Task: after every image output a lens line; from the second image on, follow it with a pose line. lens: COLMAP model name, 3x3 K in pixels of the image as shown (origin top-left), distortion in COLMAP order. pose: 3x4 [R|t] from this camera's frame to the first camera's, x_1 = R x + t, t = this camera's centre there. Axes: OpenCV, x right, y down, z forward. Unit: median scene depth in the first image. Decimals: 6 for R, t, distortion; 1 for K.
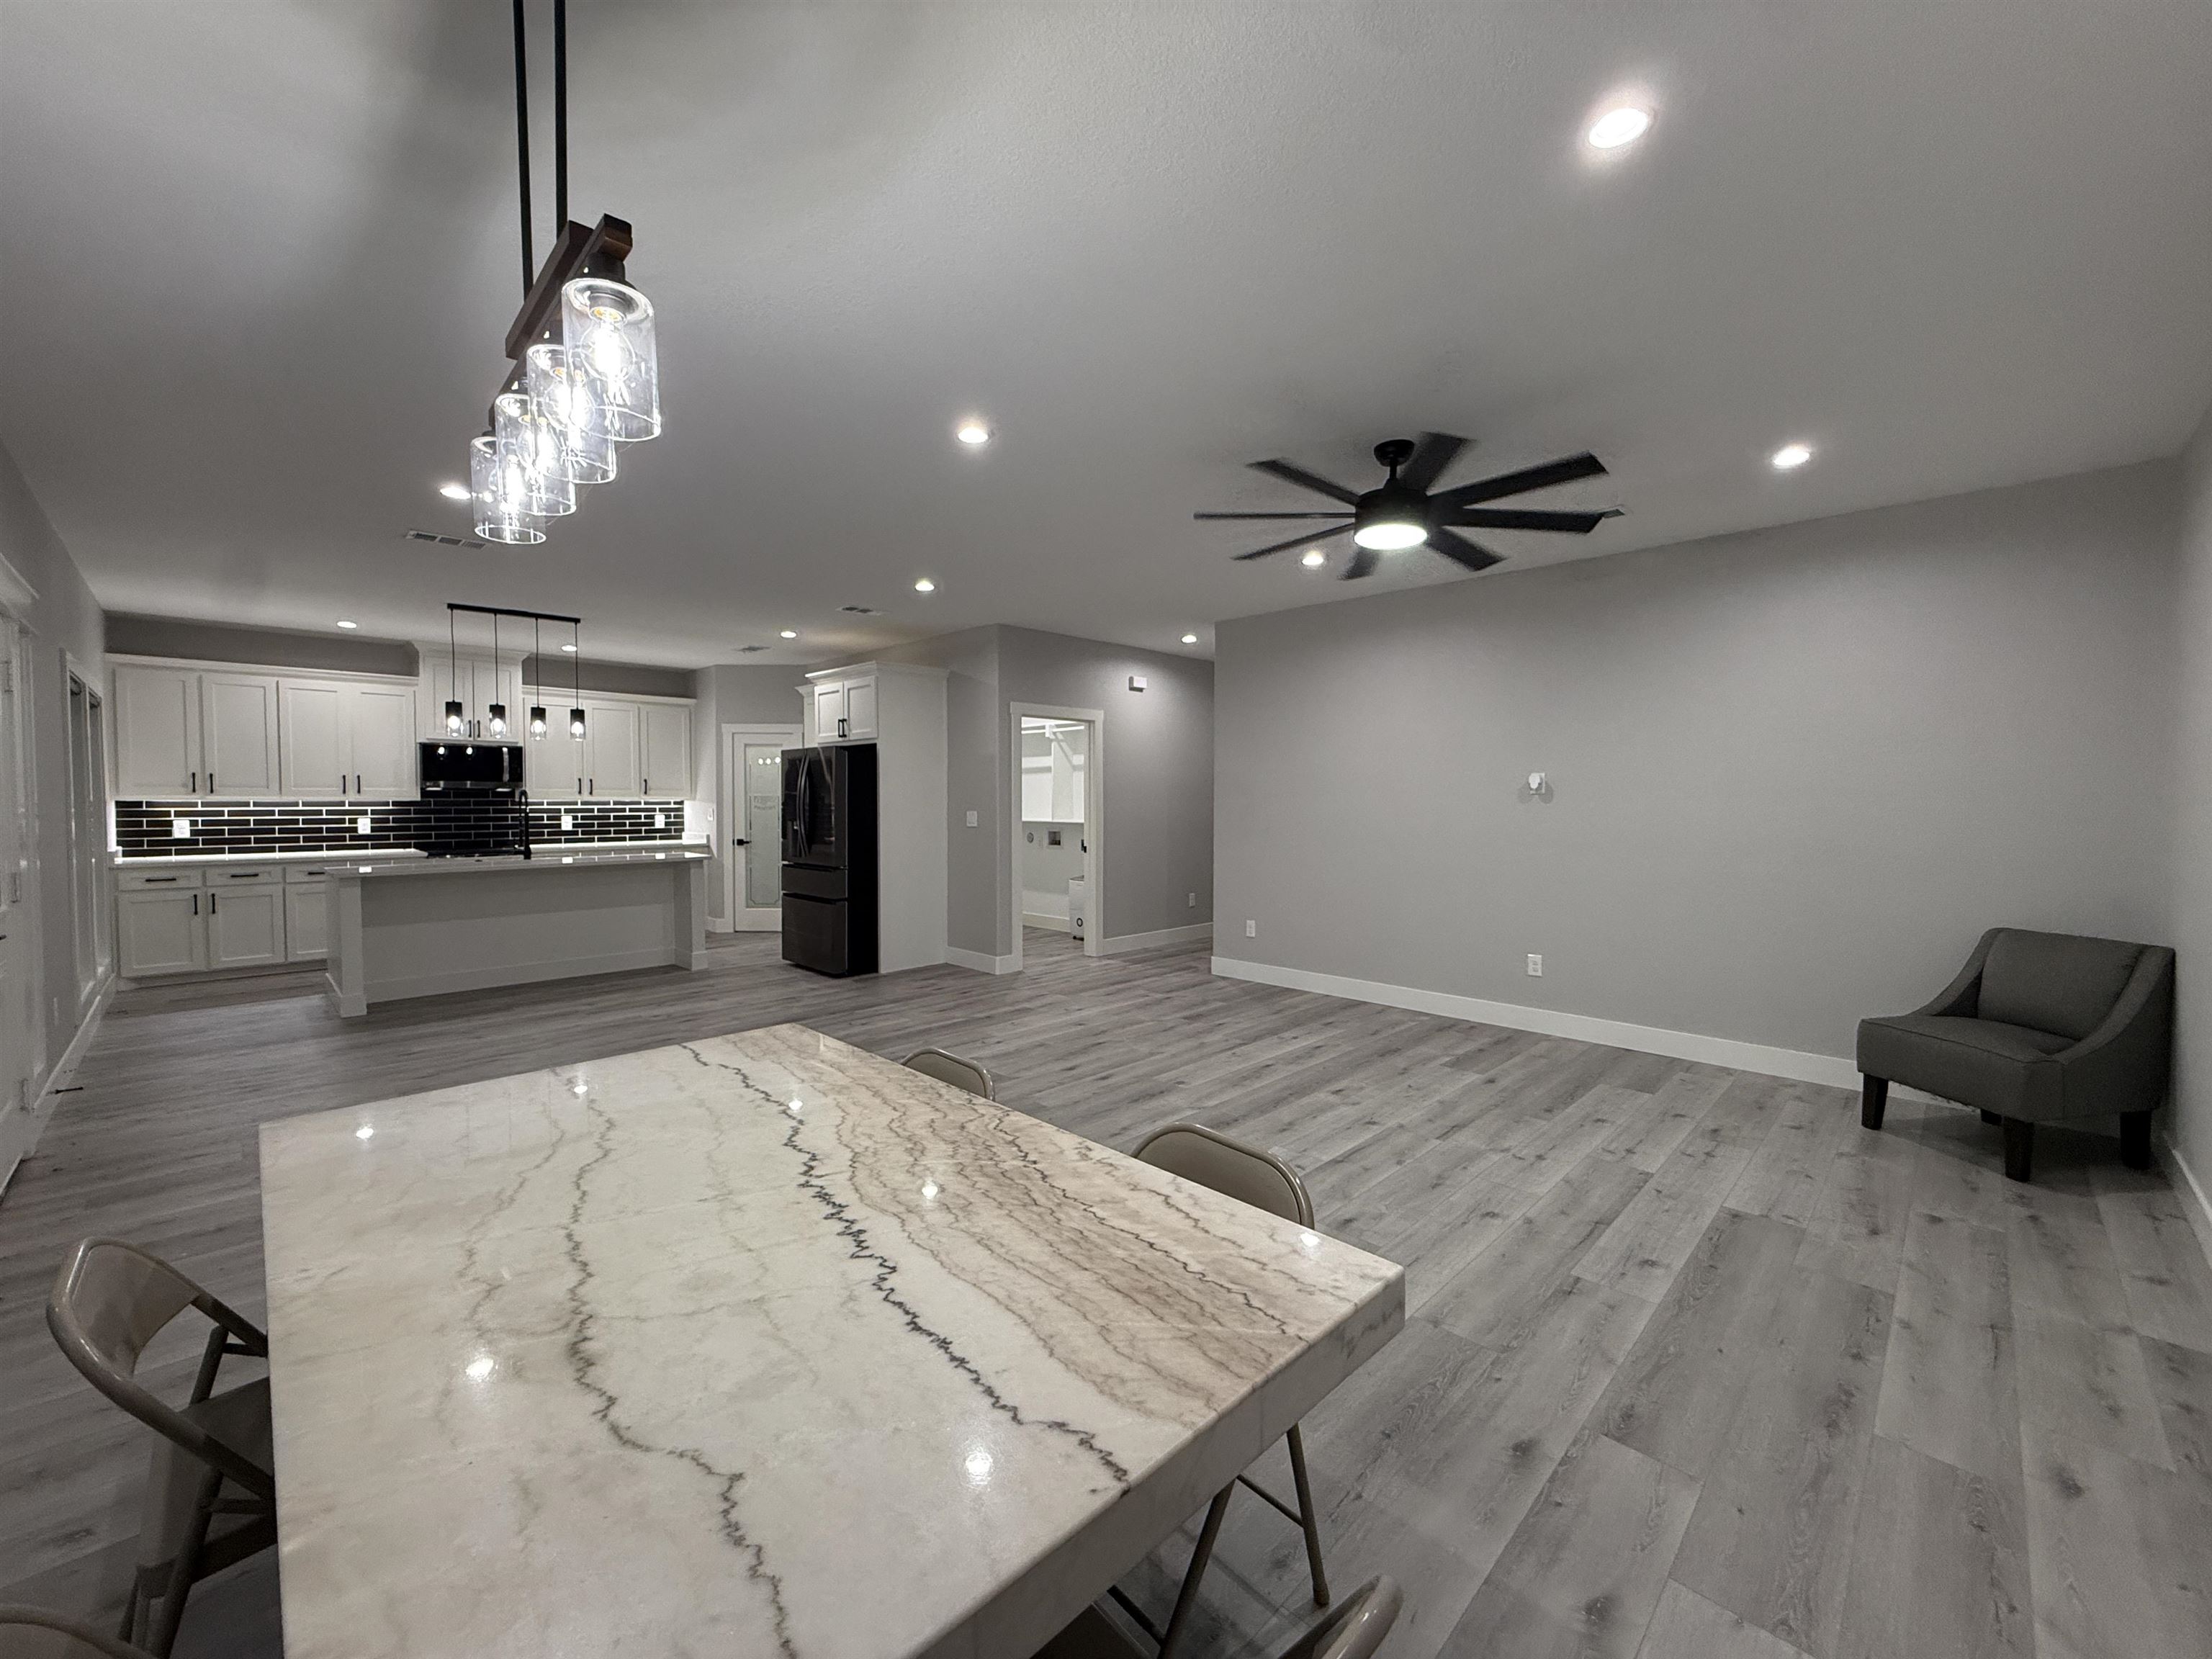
lens RADIAL K [[883.0, 0, 1100.8], [0, 883.0, 823.8], [0, 0, 1]] dist [0.000560, -0.000157]
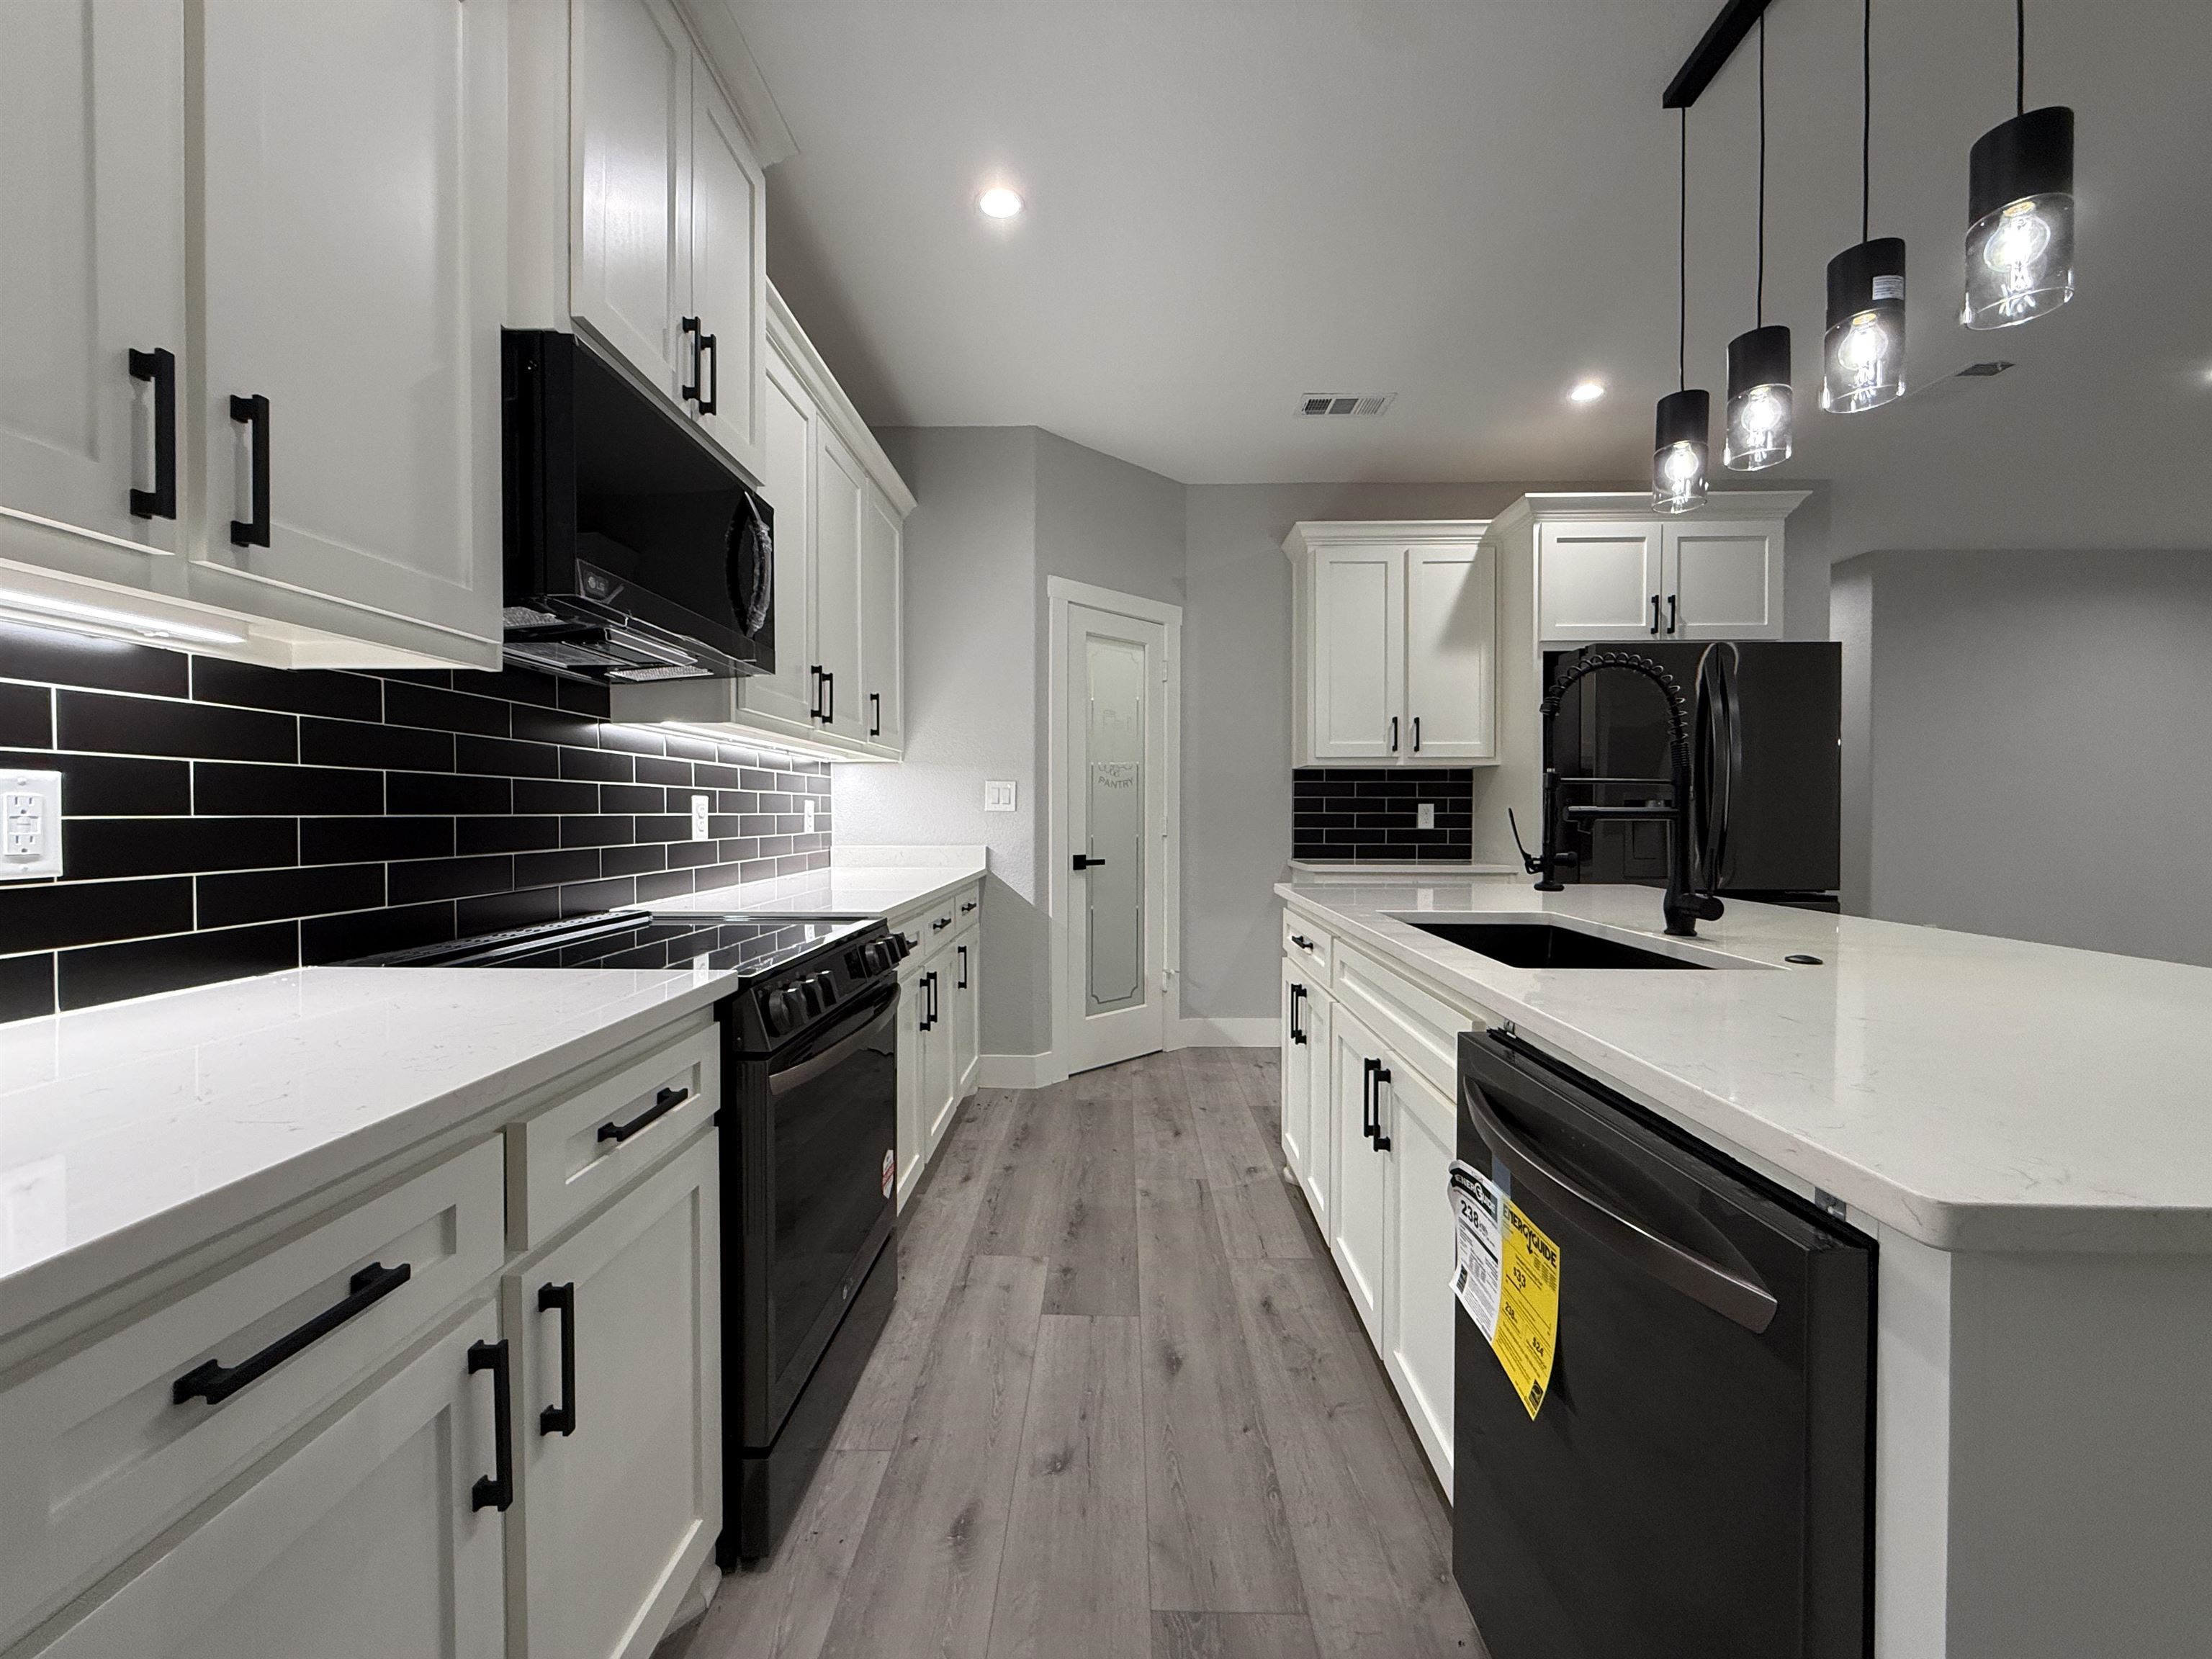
lens RADIAL K [[881.4, 0, 1100.7], [0, 881.4, 823.8], [0, 0, 1]] dist [-0.000461, 0.000303]
pose [[0.725871, -0.009576, 0.687764, -0.855405], [0.019605, 0.999785, -0.006772, 0.006567], [-0.687551, 0.018399, 0.725903, 0.849995]]
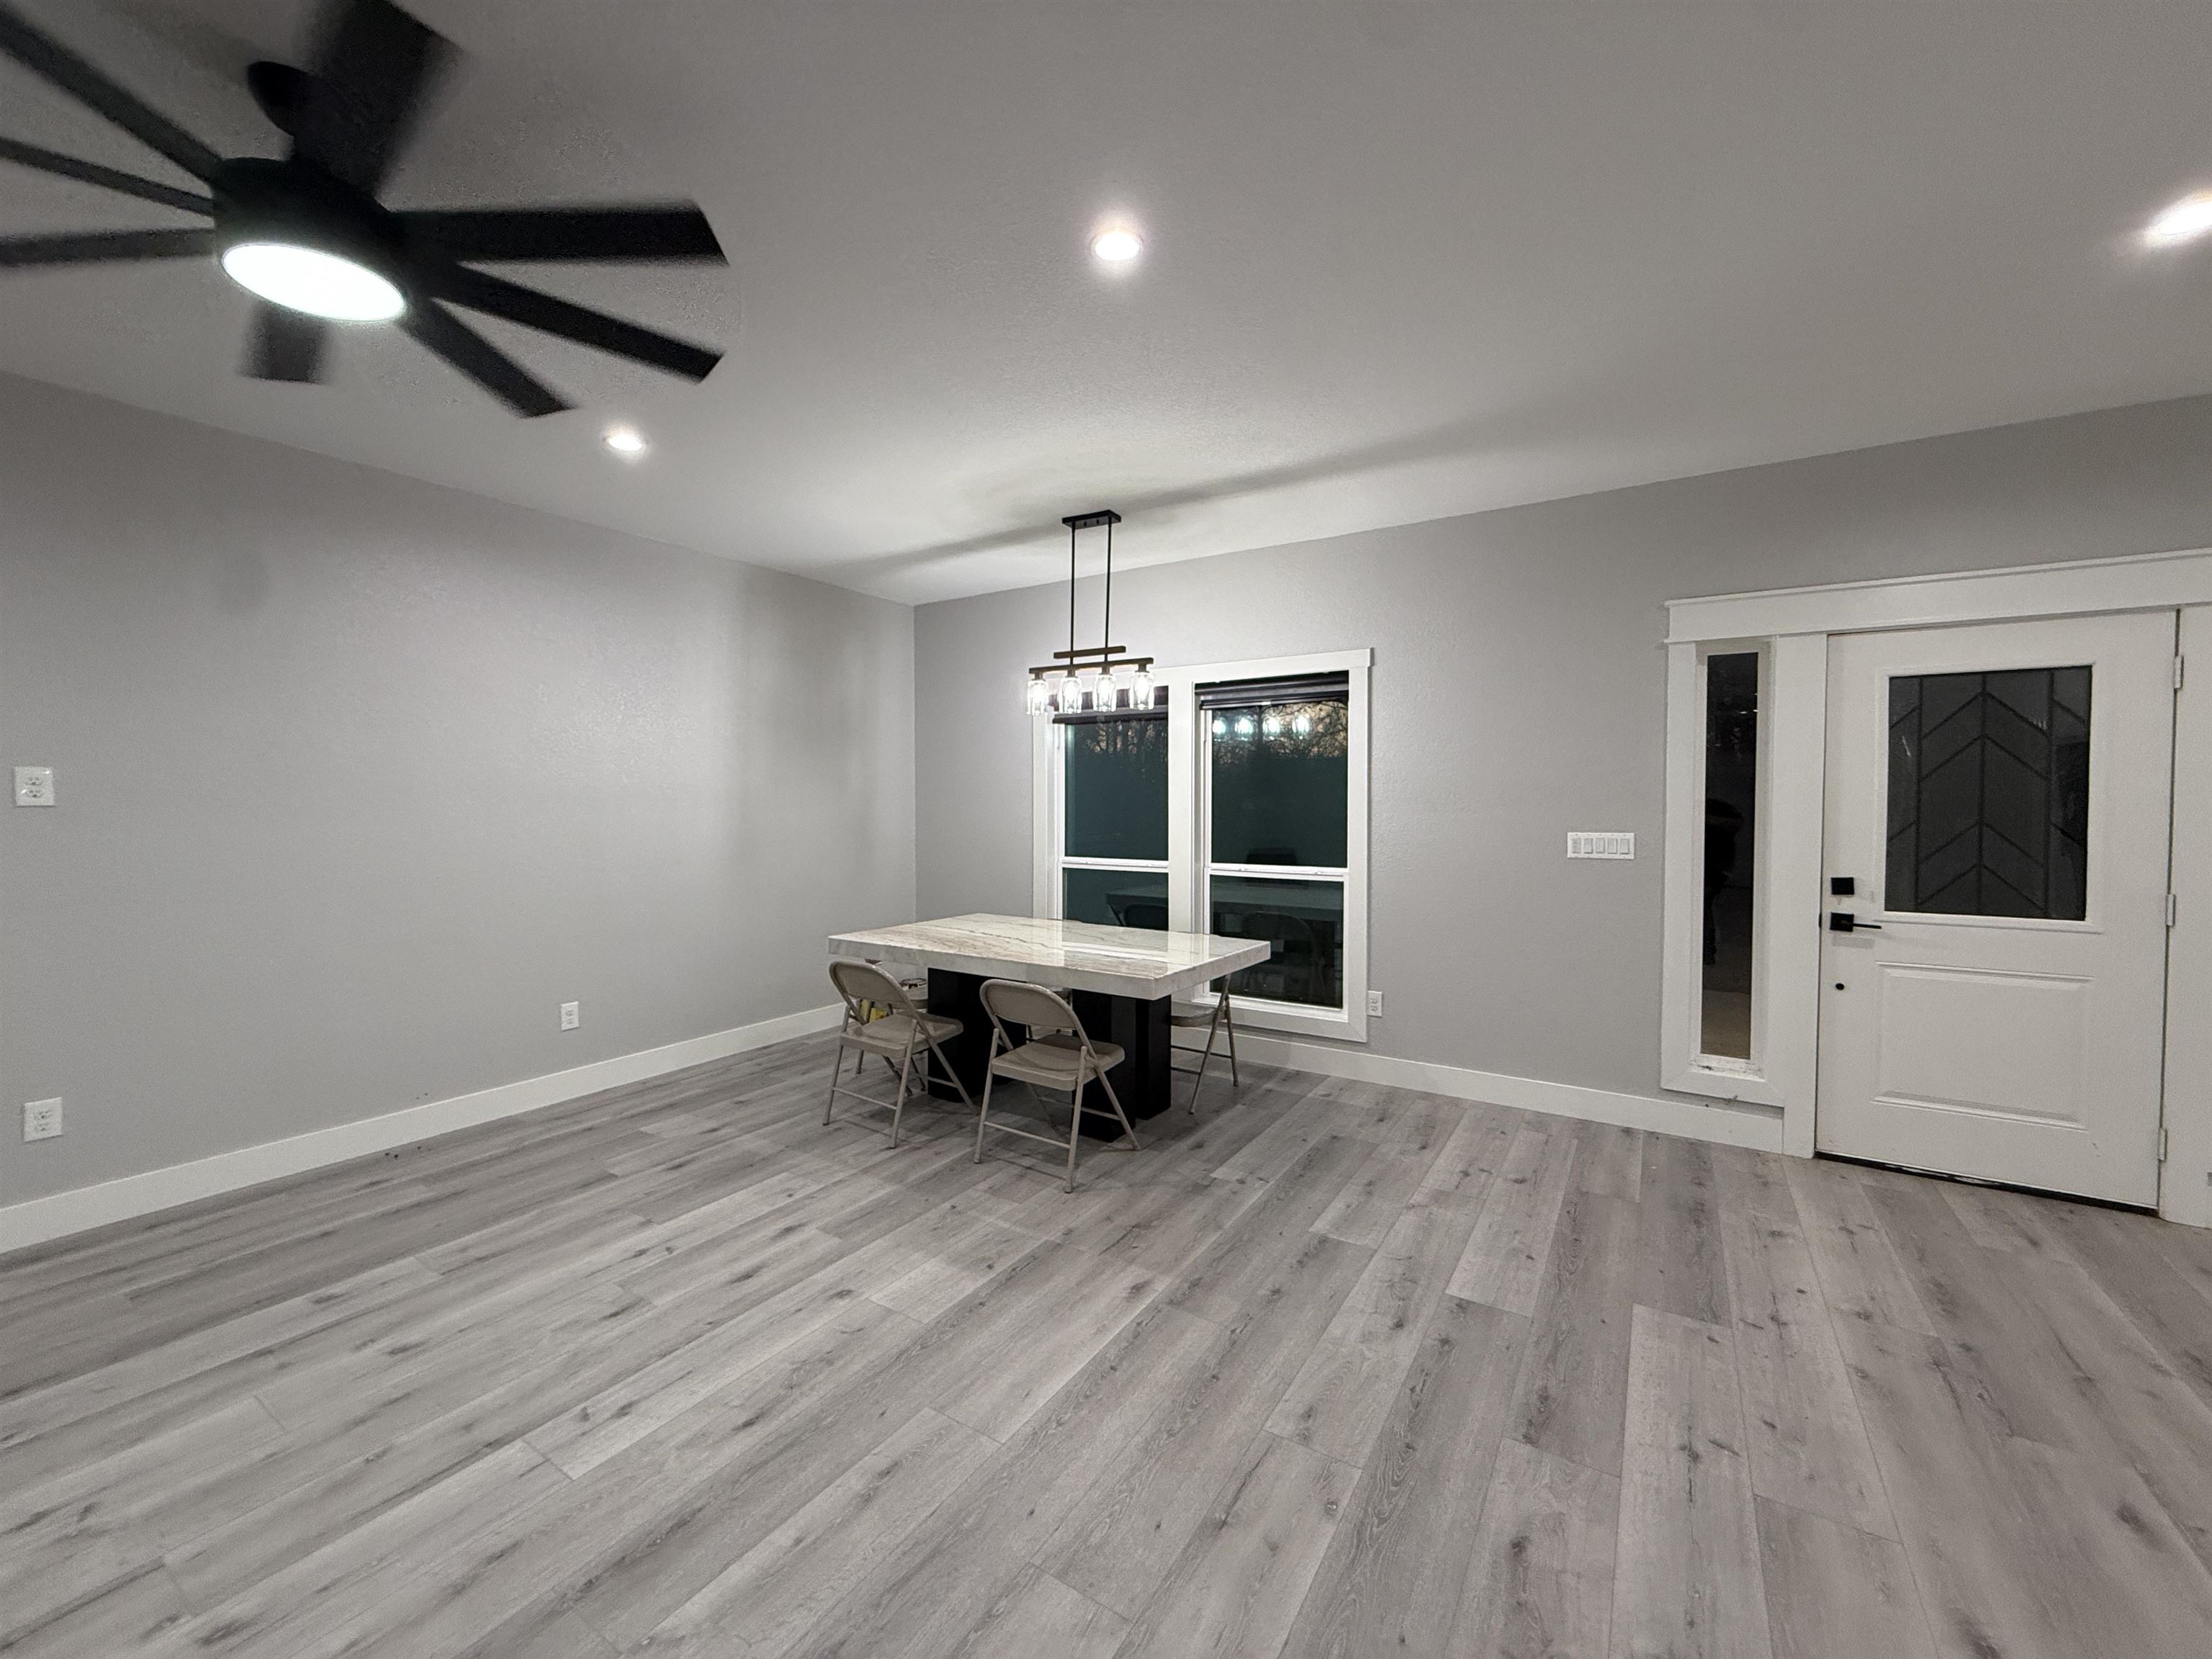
lens RADIAL K [[881.4, 0, 1100.7], [0, 881.4, 823.8], [0, 0, 1]] dist [-0.000461, 0.000303]
pose [[-0.977846, 0.004345, -0.209278, 0.001307], [-0.006607, 0.998646, 0.051604, -0.023895], [0.209219, 0.051844, -0.976493, 0.745002]]
